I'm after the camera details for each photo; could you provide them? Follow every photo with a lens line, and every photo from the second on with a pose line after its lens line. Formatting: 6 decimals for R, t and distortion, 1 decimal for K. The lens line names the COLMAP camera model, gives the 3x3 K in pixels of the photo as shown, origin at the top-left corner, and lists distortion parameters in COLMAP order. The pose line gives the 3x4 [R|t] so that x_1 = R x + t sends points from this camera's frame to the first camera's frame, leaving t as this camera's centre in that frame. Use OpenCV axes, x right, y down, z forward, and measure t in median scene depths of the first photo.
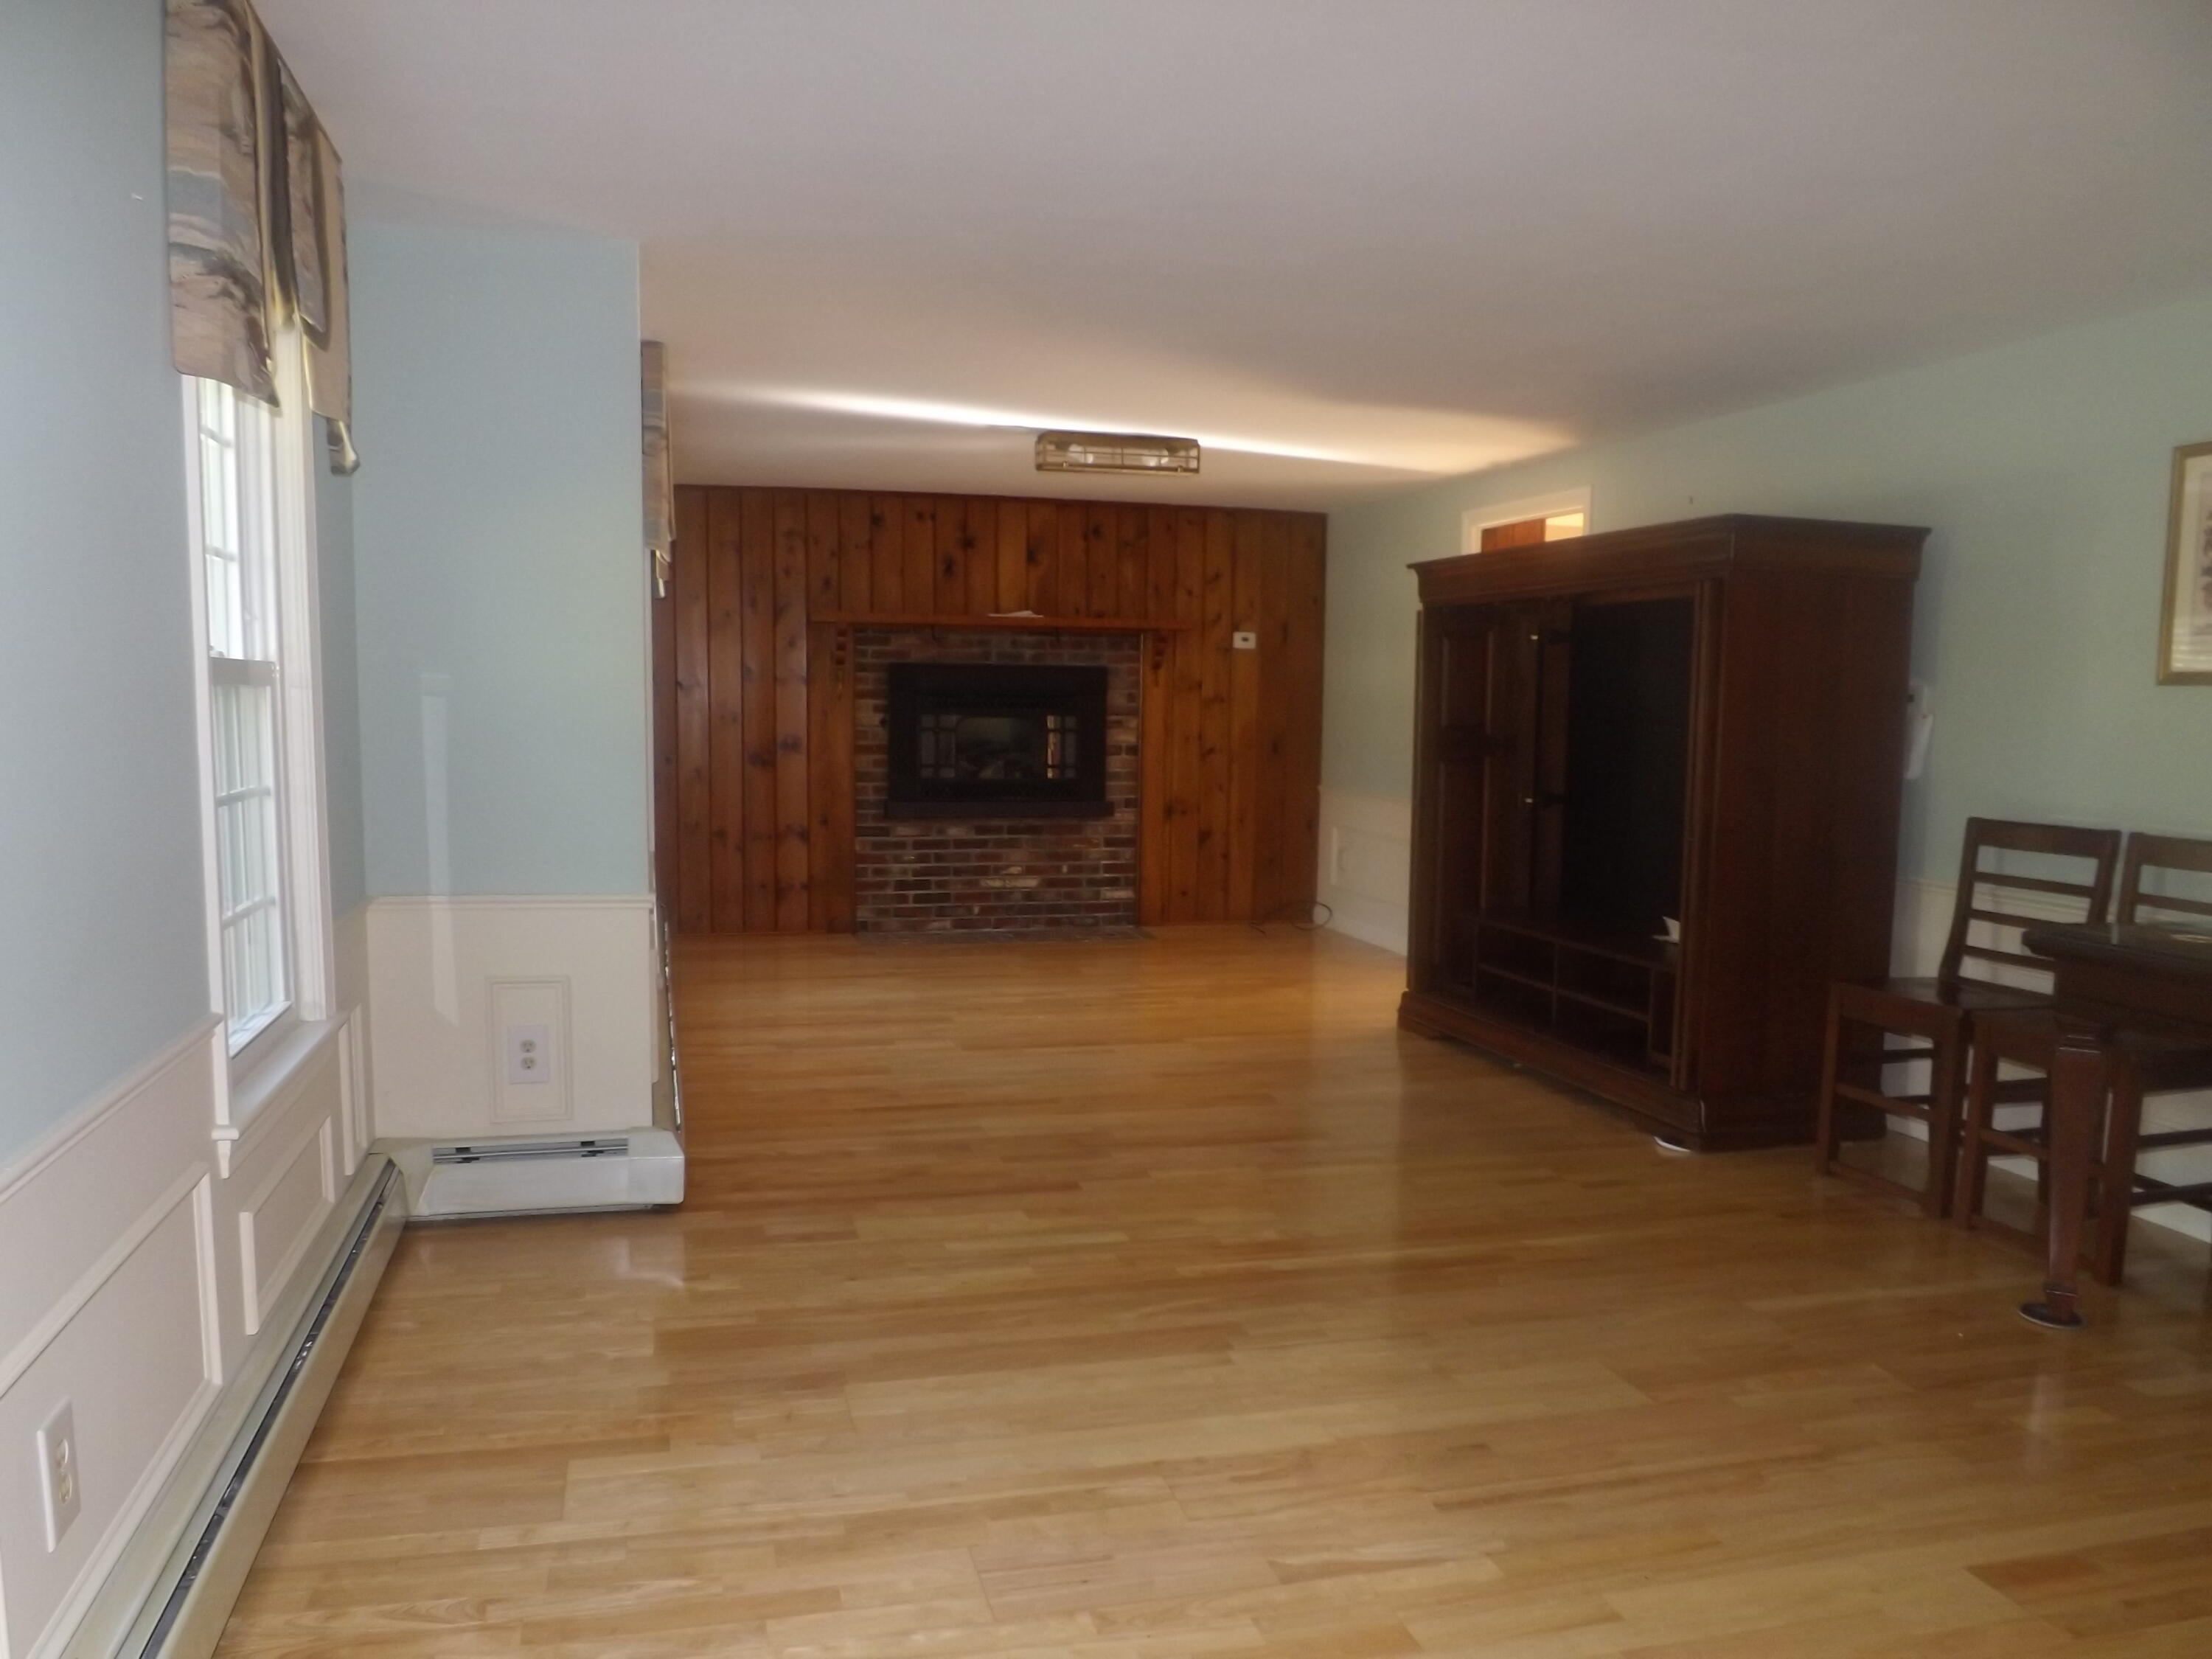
lens RADIAL K [[1594.2, 0, 1106.5], [0, 1594.2, 853.3], [0, 0, 1]] dist [-0.068847, 0.034317]
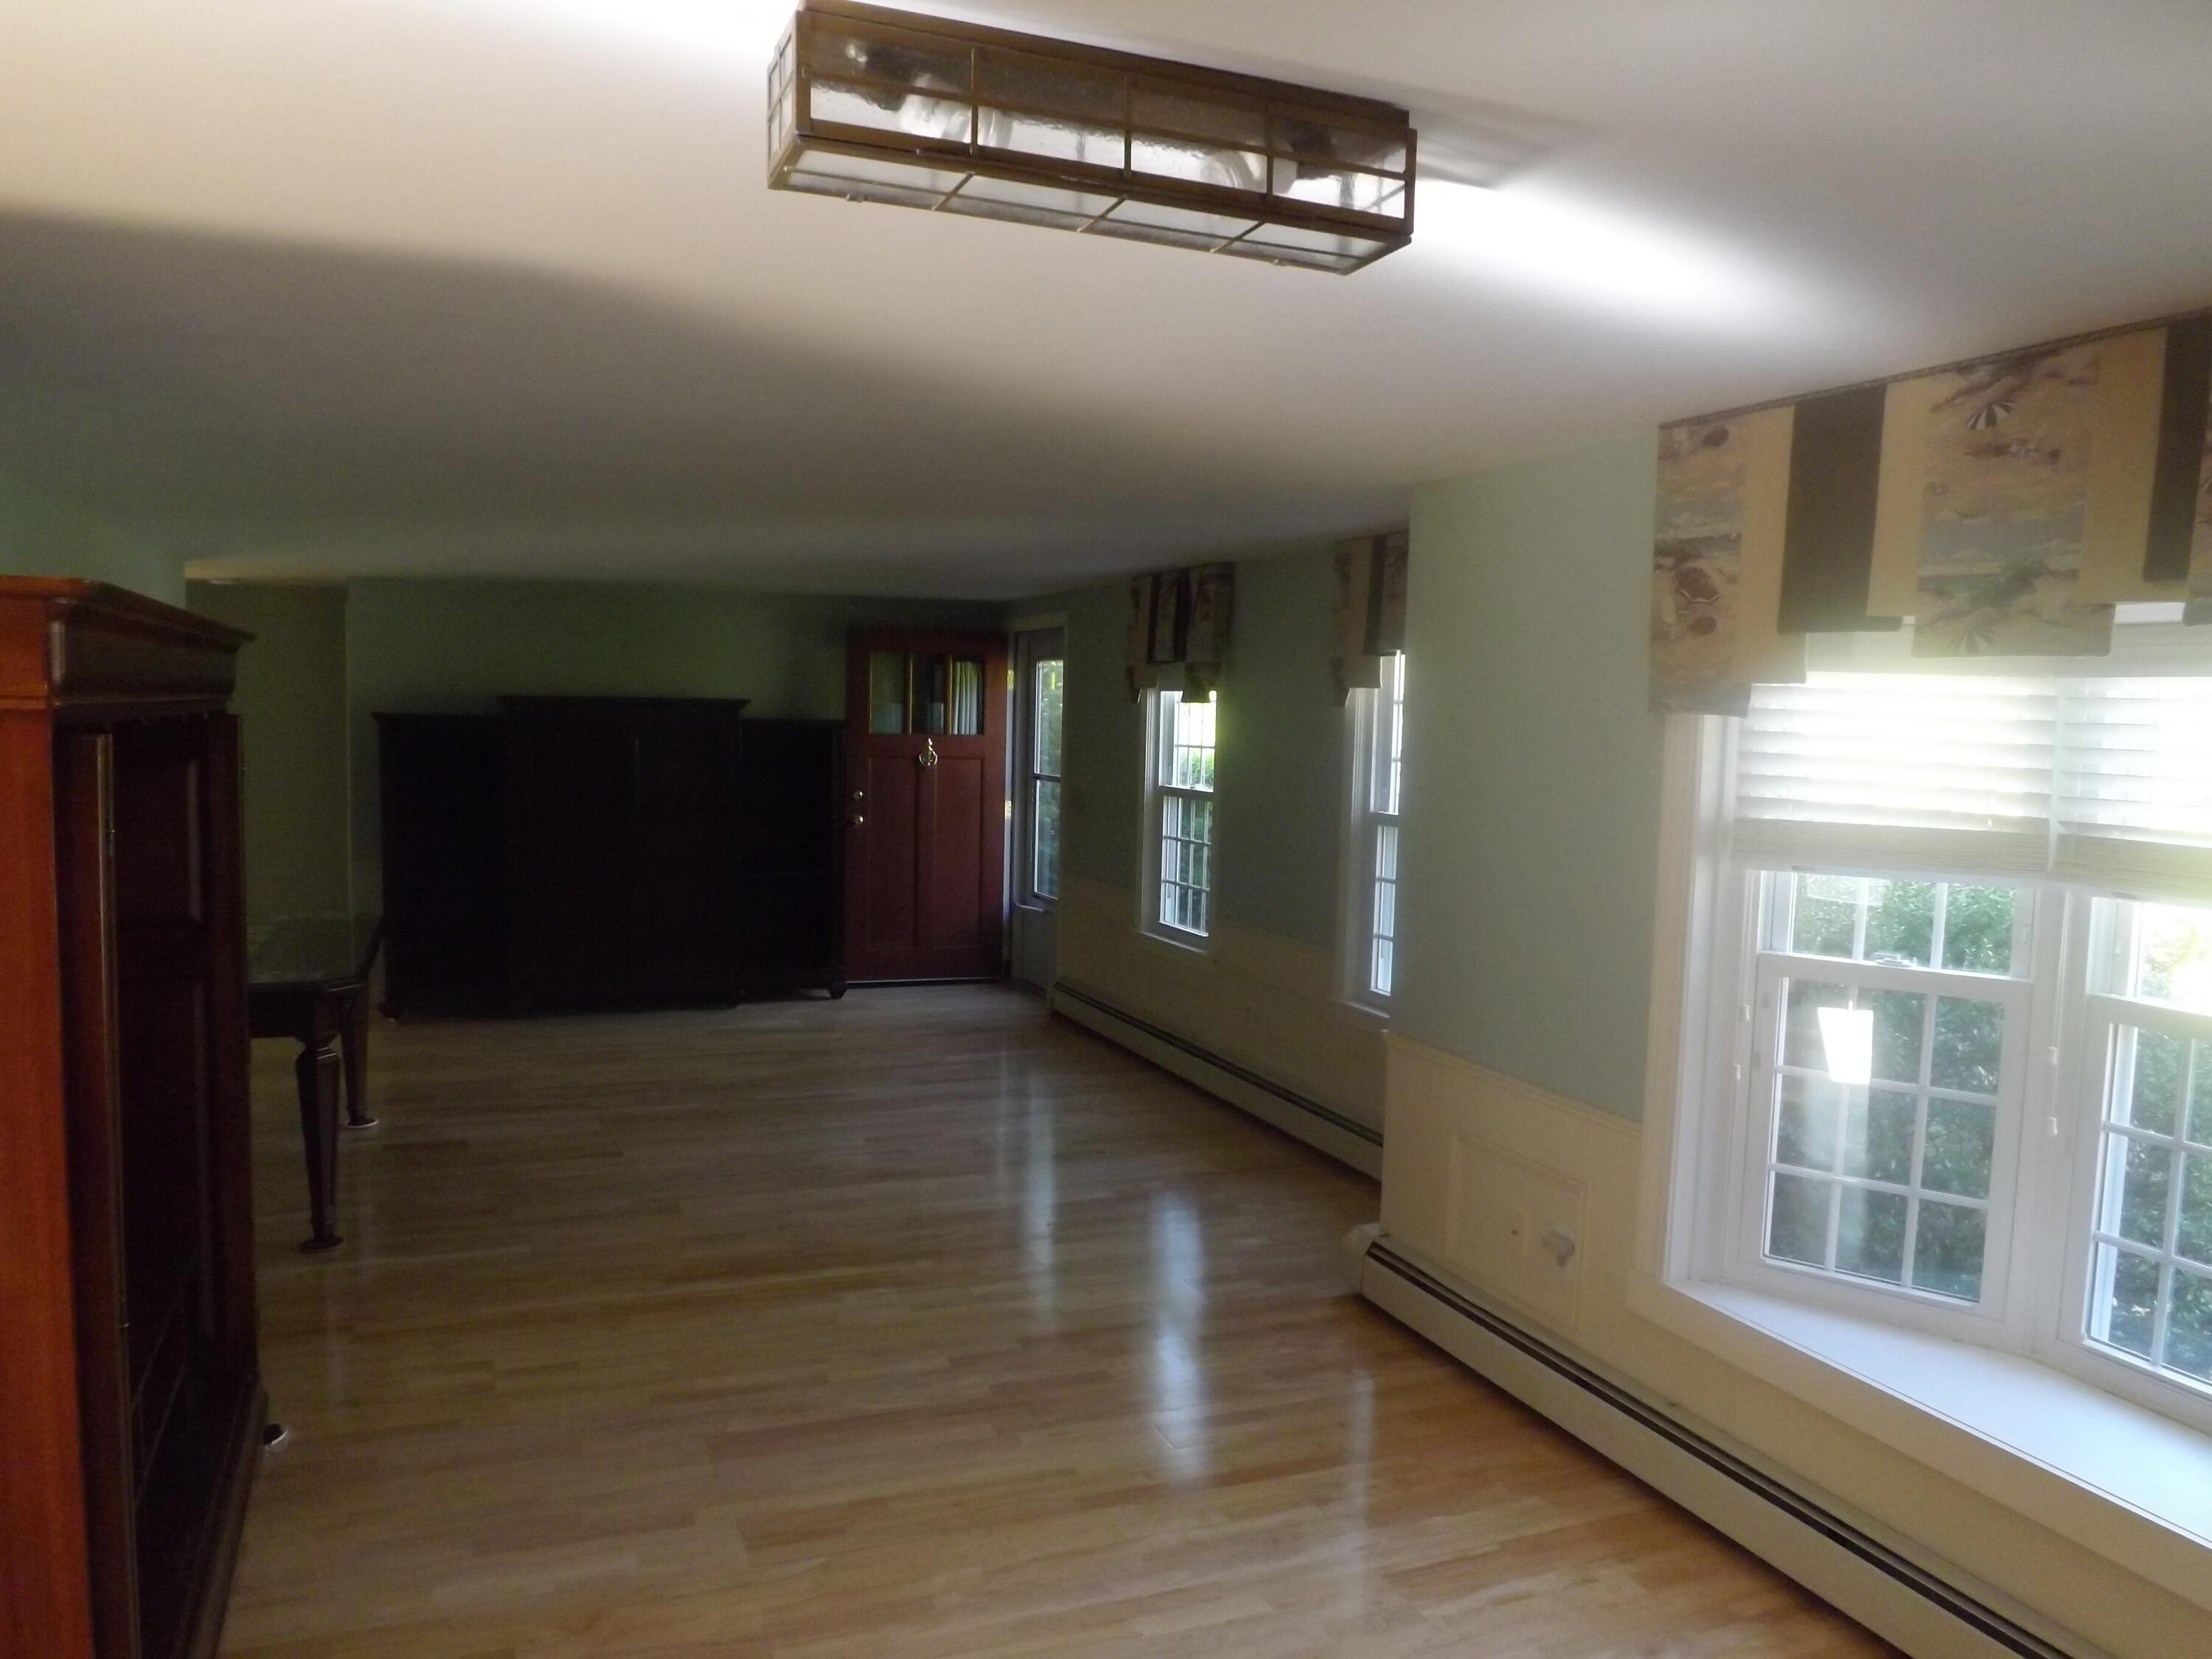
lens RADIAL K [[1594.2, 0, 1106.5], [0, 1594.2, 853.3], [0, 0, 1]] dist [-0.068847, 0.034317]
pose [[-0.993266, -0.037948, -0.109466, 0.049467], [-0.058974, 0.978874, 0.195777, -0.297577], [0.099724, 0.200914, -0.974520, 1.890418]]
